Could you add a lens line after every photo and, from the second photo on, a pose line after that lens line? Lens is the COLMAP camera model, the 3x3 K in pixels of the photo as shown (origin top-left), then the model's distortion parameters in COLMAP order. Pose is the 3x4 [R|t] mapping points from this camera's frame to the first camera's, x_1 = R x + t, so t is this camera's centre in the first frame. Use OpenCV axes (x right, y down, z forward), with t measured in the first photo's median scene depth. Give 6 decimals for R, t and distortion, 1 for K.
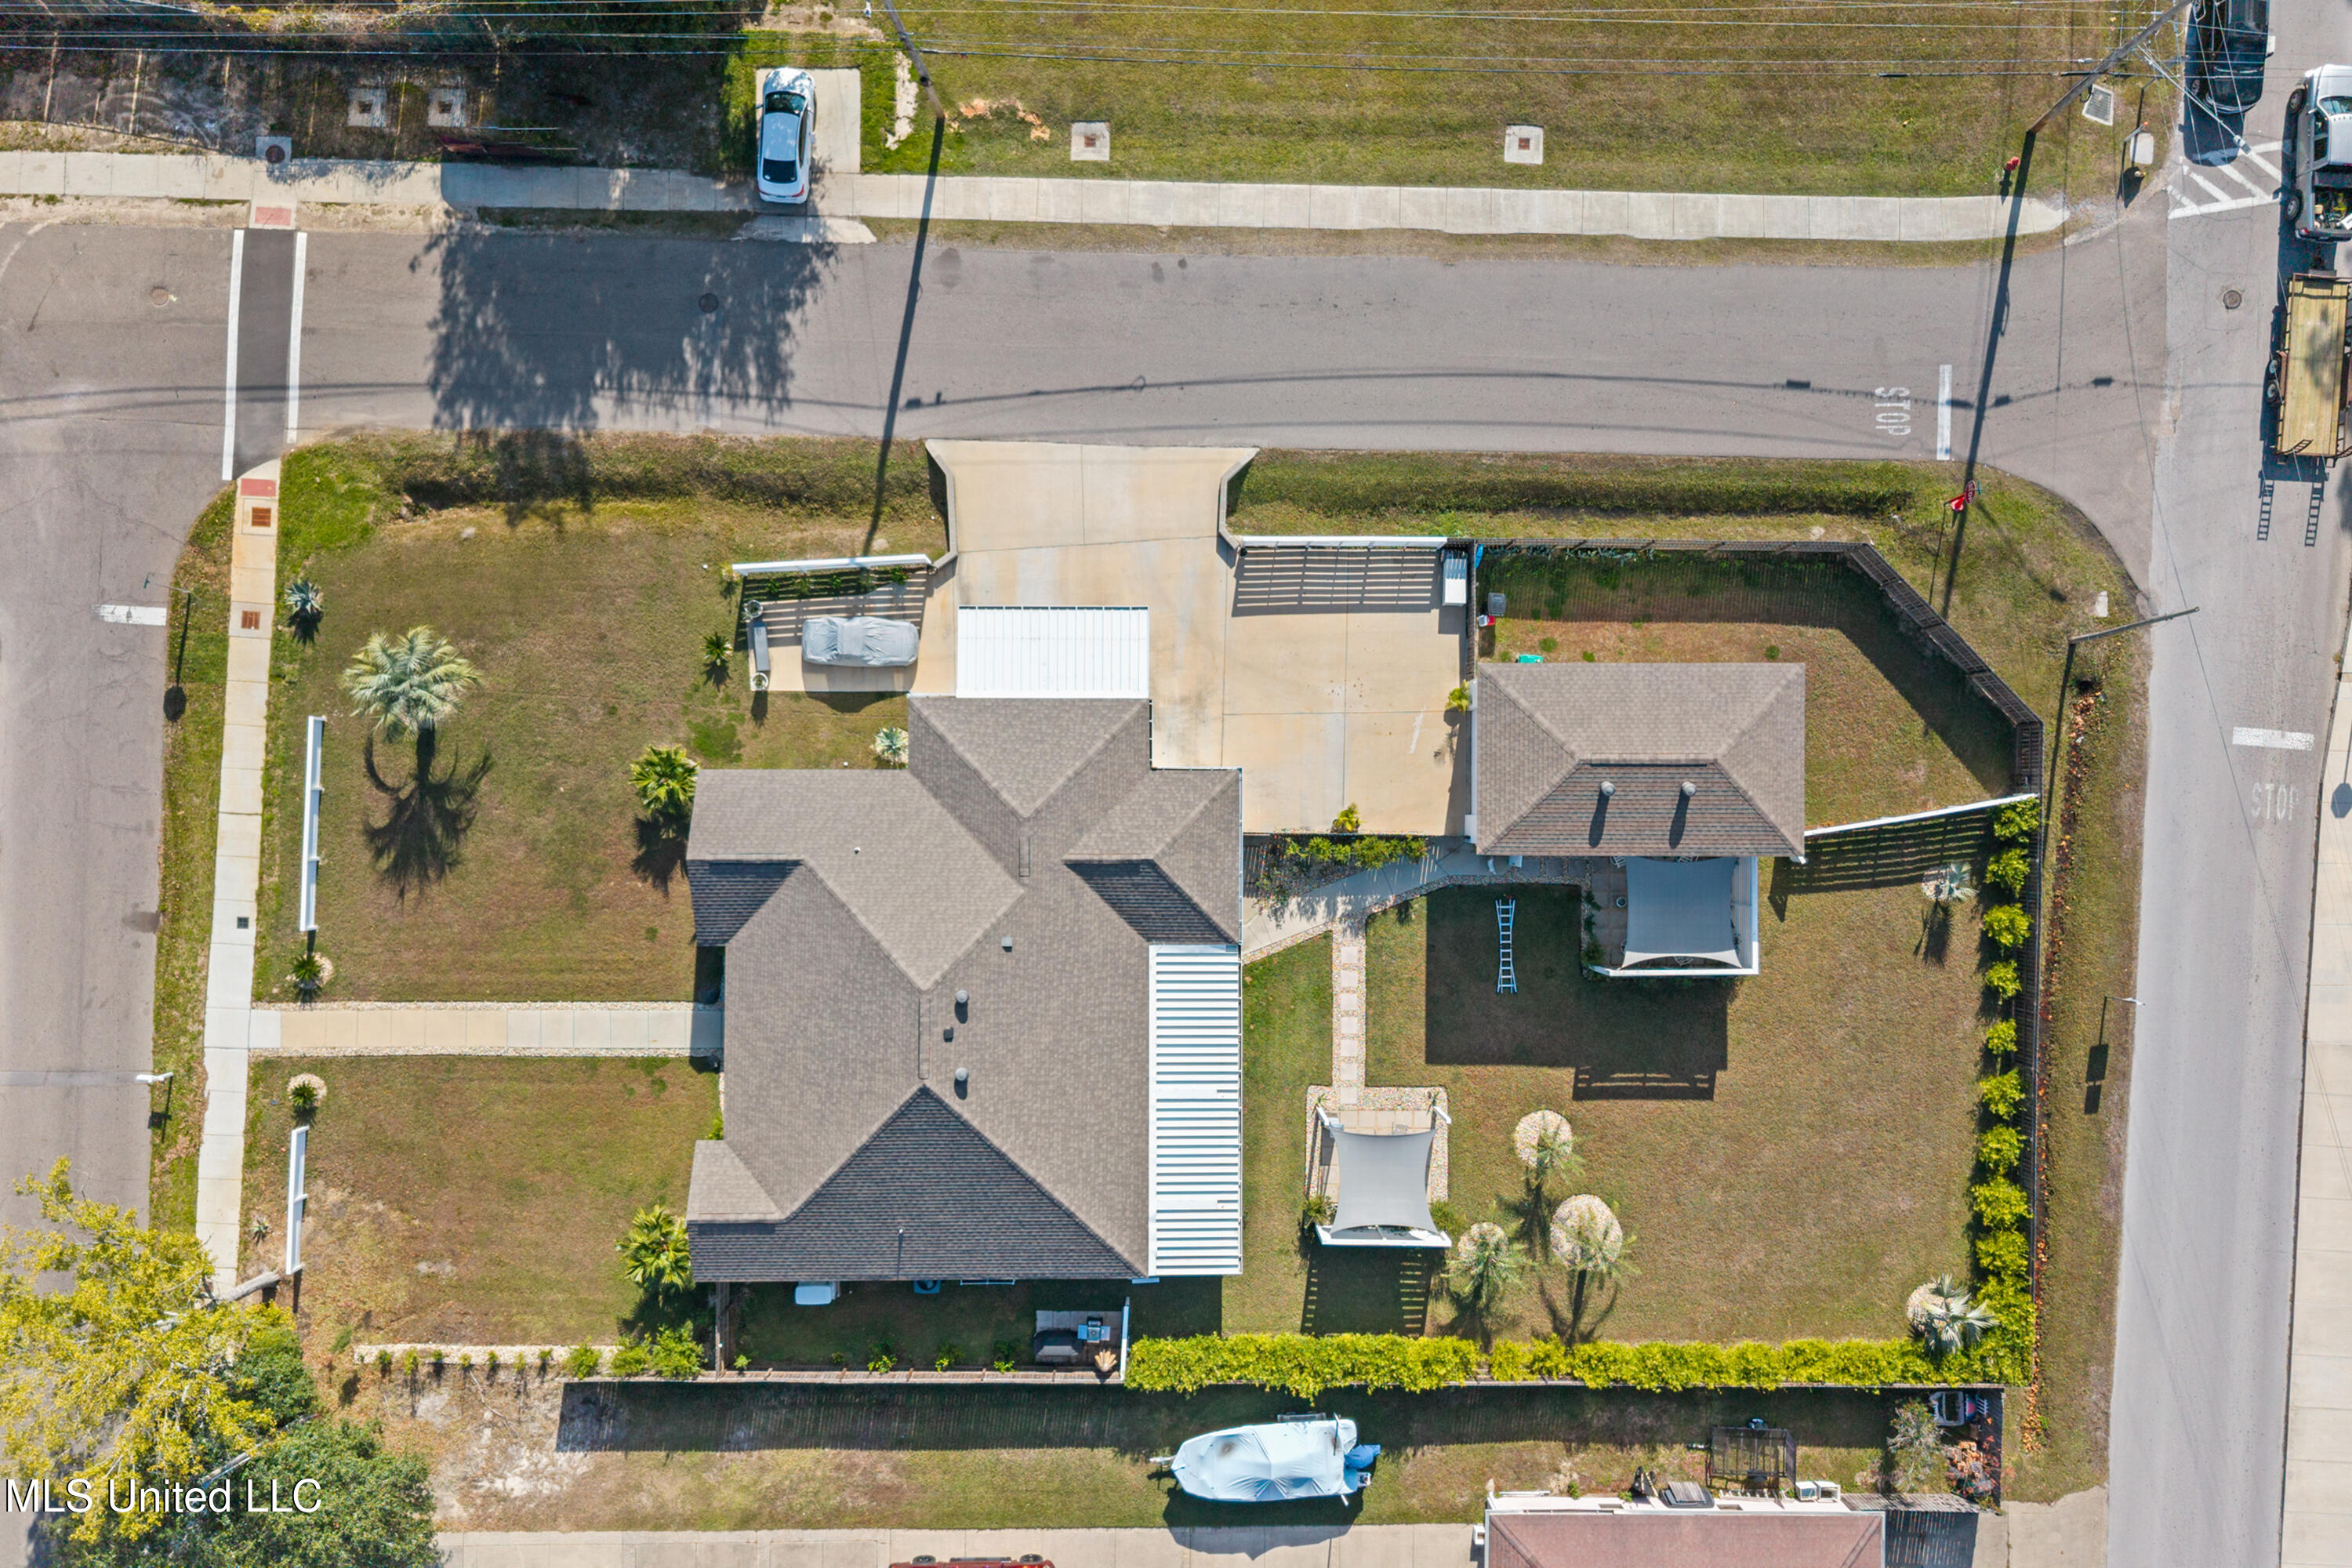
lens RADIAL K [[1879.1, 0, 1176.0], [0, 1879.1, 784.0], [0, 0, 1]] dist [0.046753, -0.061650]
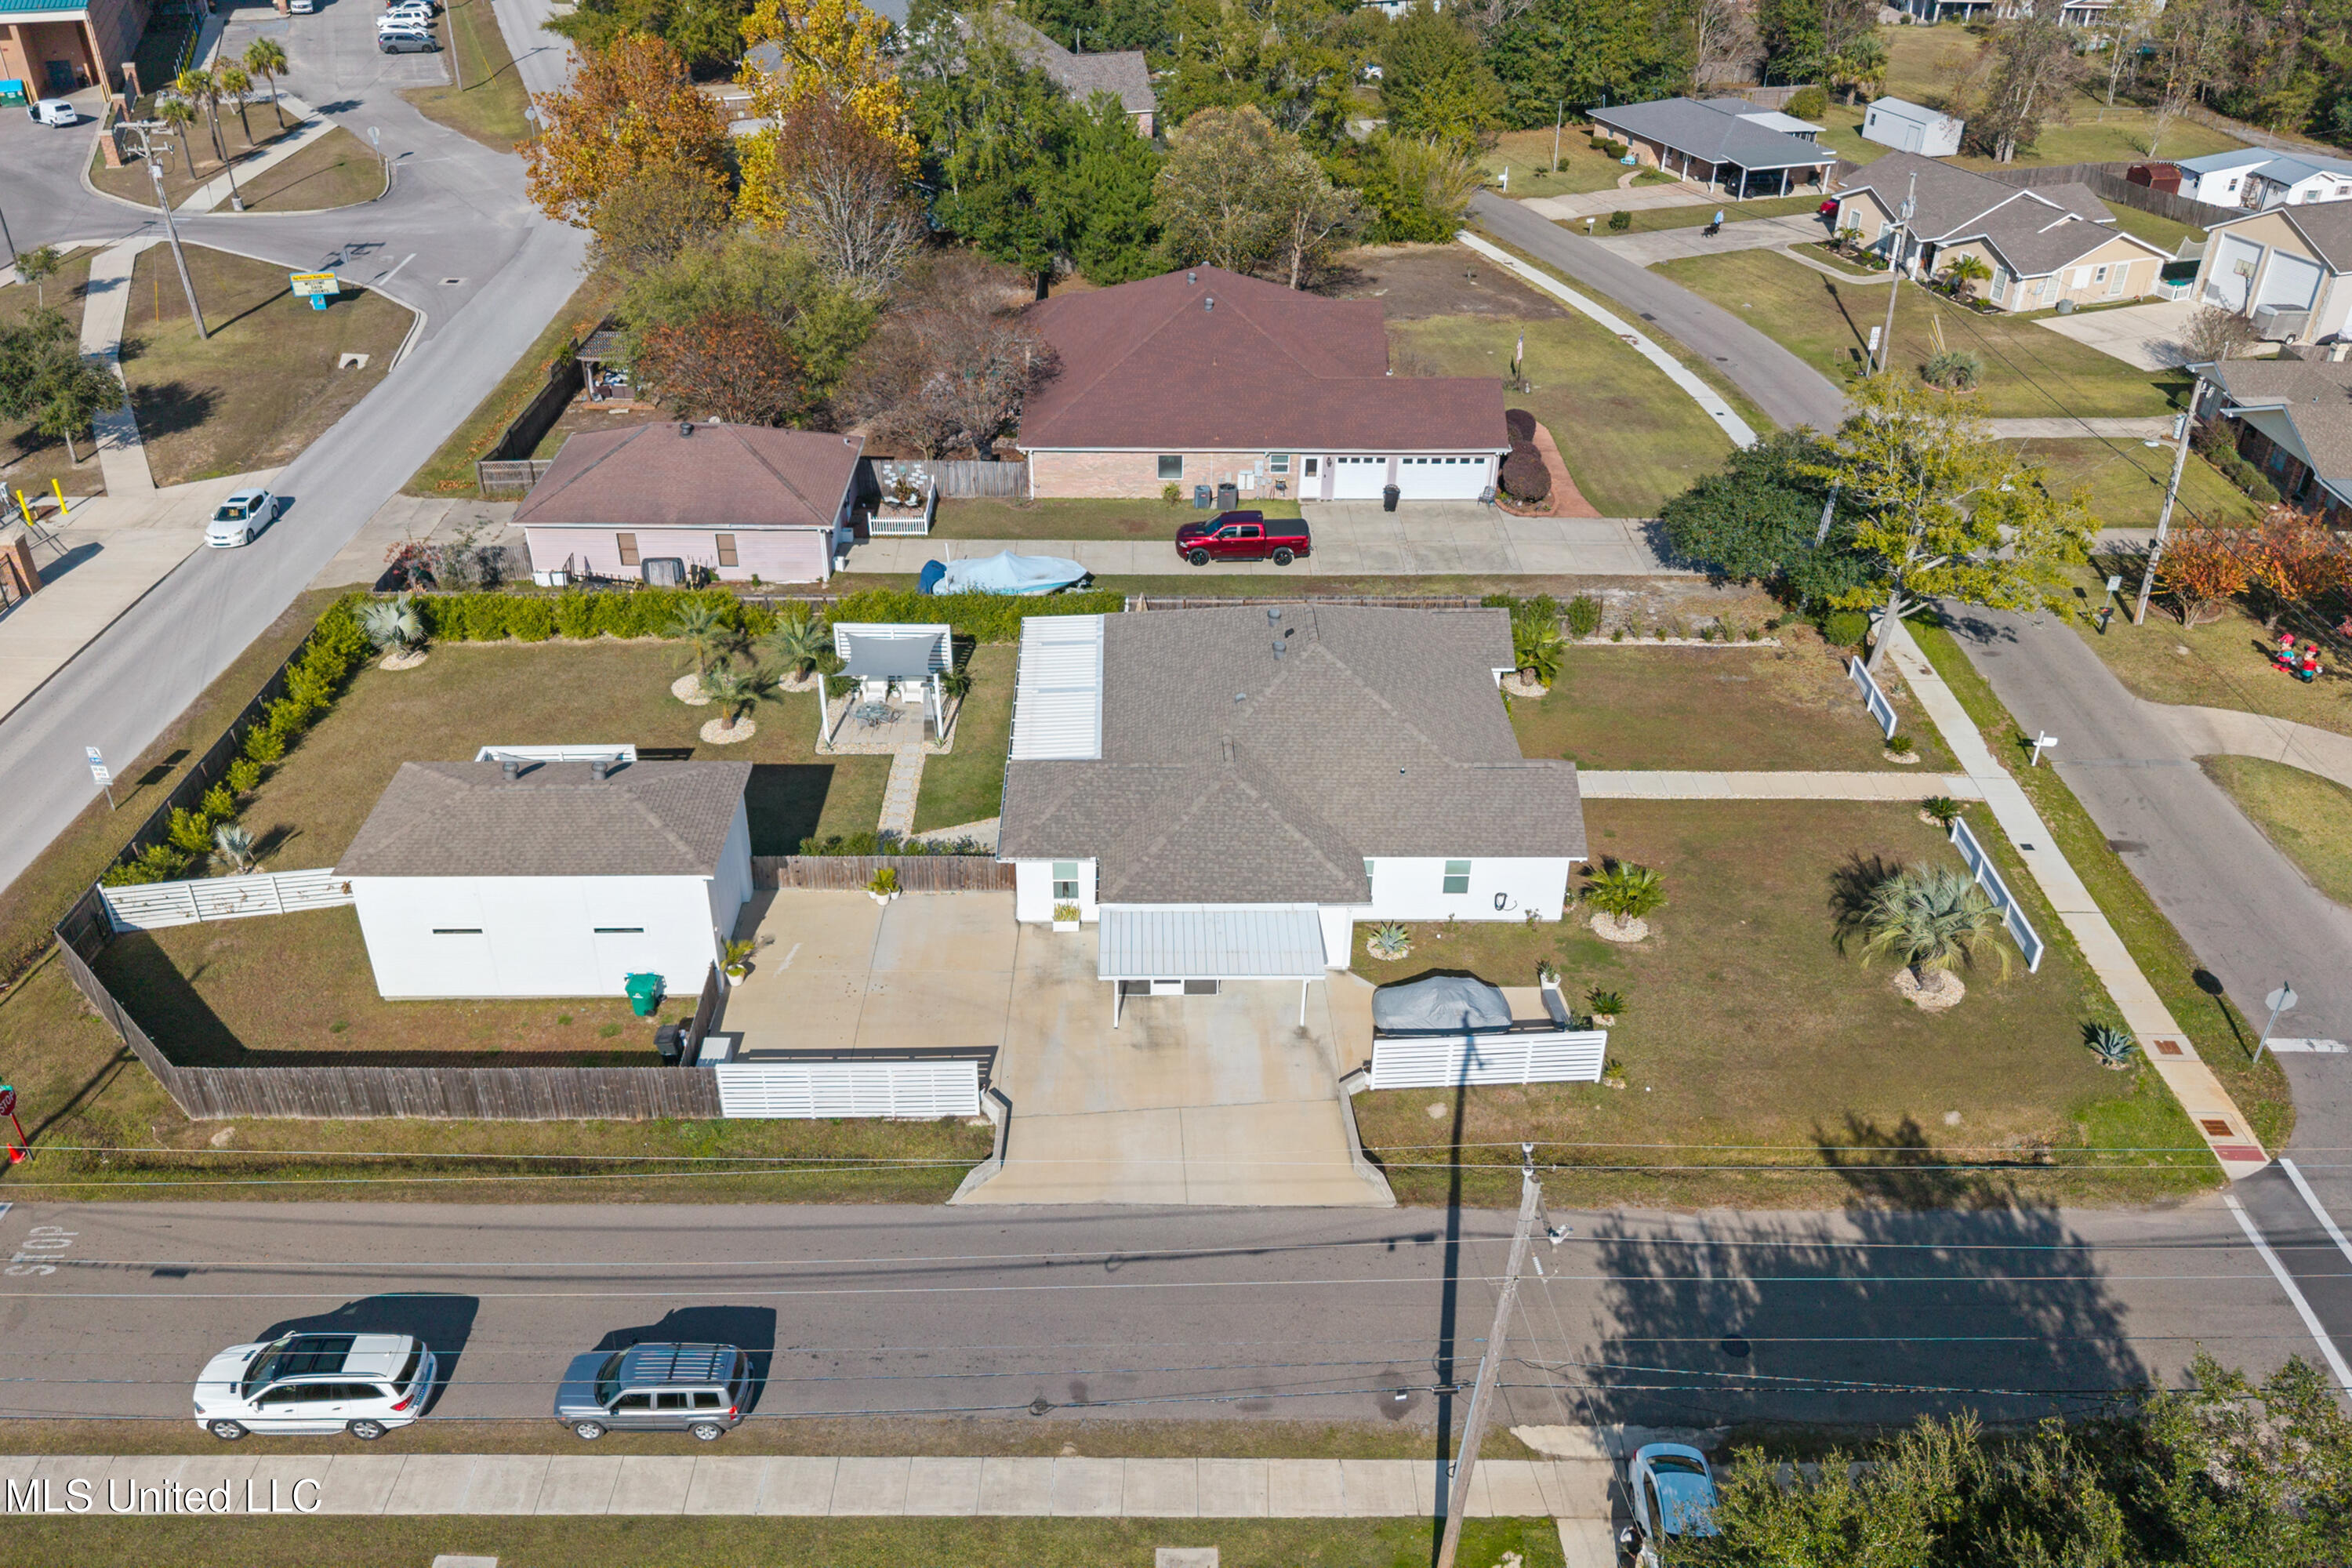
lens RADIAL K [[1879.1, 0, 1176.0], [0, 1879.1, 784.0], [0, 0, 1]] dist [0.046753, -0.061650]
pose [[-0.999151, -0.010682, -0.039799, -0.012529], [-0.028514, -0.518033, 0.854885, -0.733011], [-0.029749, 0.855294, 0.517288, 0.476289]]
